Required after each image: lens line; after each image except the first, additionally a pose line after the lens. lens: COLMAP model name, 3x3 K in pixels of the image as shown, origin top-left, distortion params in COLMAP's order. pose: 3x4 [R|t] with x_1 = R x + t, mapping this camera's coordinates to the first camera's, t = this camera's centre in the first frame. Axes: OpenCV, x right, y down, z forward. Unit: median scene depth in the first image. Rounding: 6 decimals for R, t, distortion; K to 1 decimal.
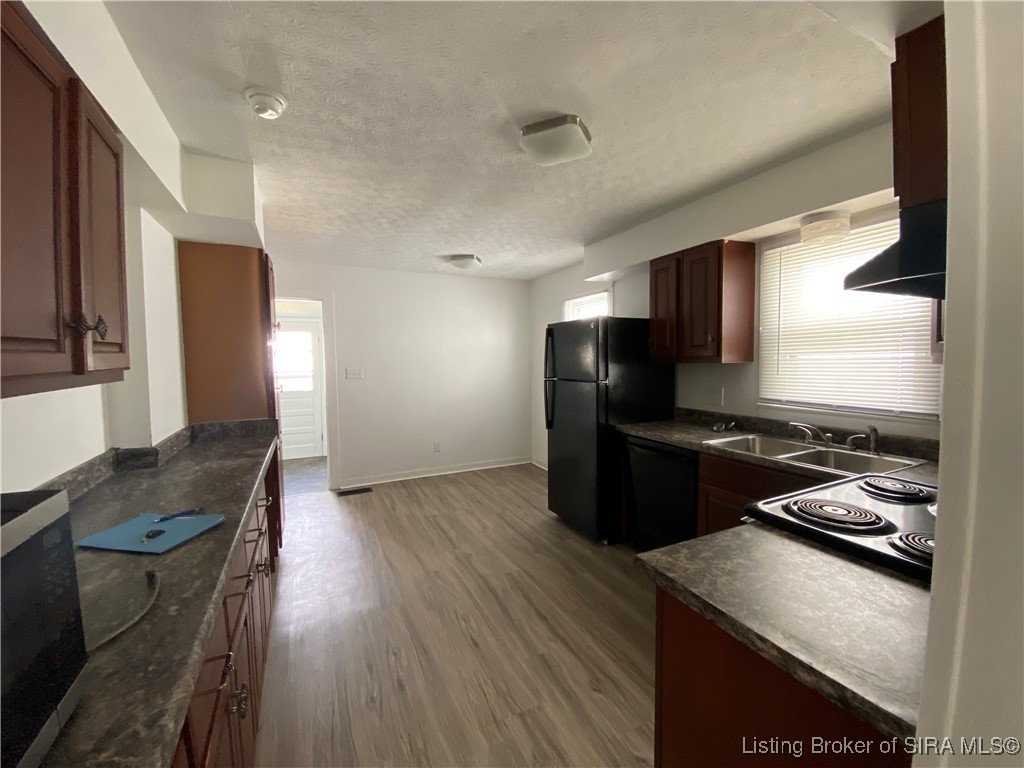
lens RADIAL K [[423.1, 0, 512.8], [0, 423.1, 378.3], [0, 0, 1]] dist [-0.024743, -0.000895]
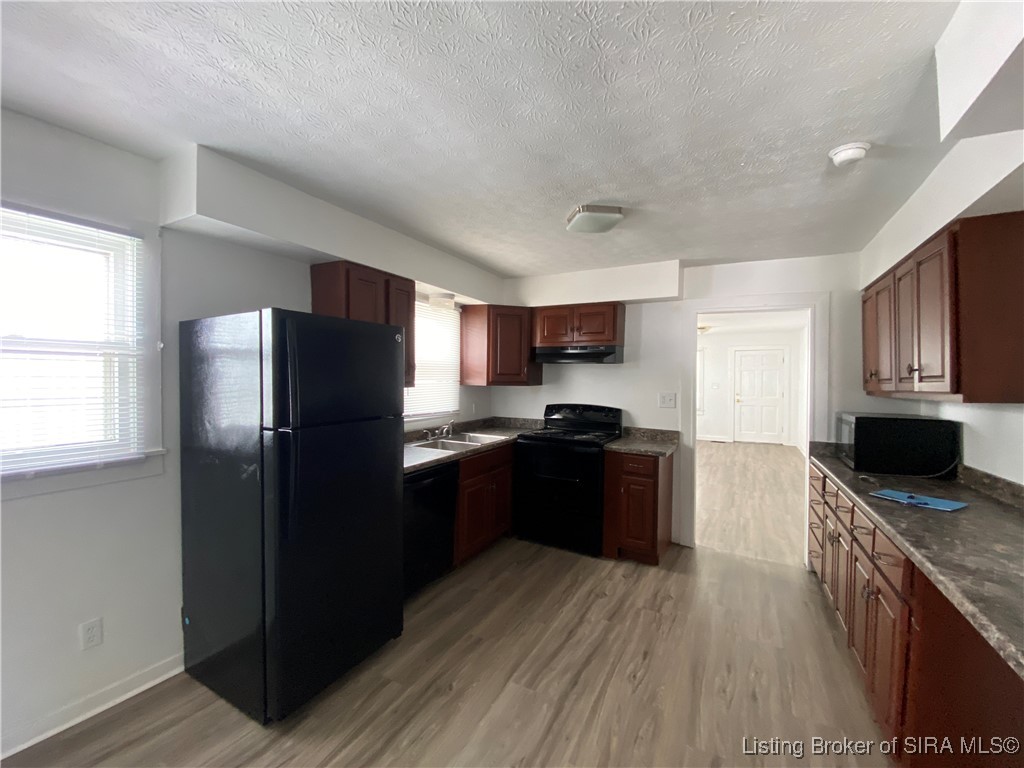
lens RADIAL K [[423.1, 0, 493.1], [0, 423.1, 375.3], [0, 0, 1]] dist [-0.024743, -0.000895]
pose [[-0.555096, 0.002600, 0.831782, -0.676397], [0.049483, 0.998327, 0.029903, -0.110286], [-0.830313, 0.057758, -0.554296, 1.670409]]
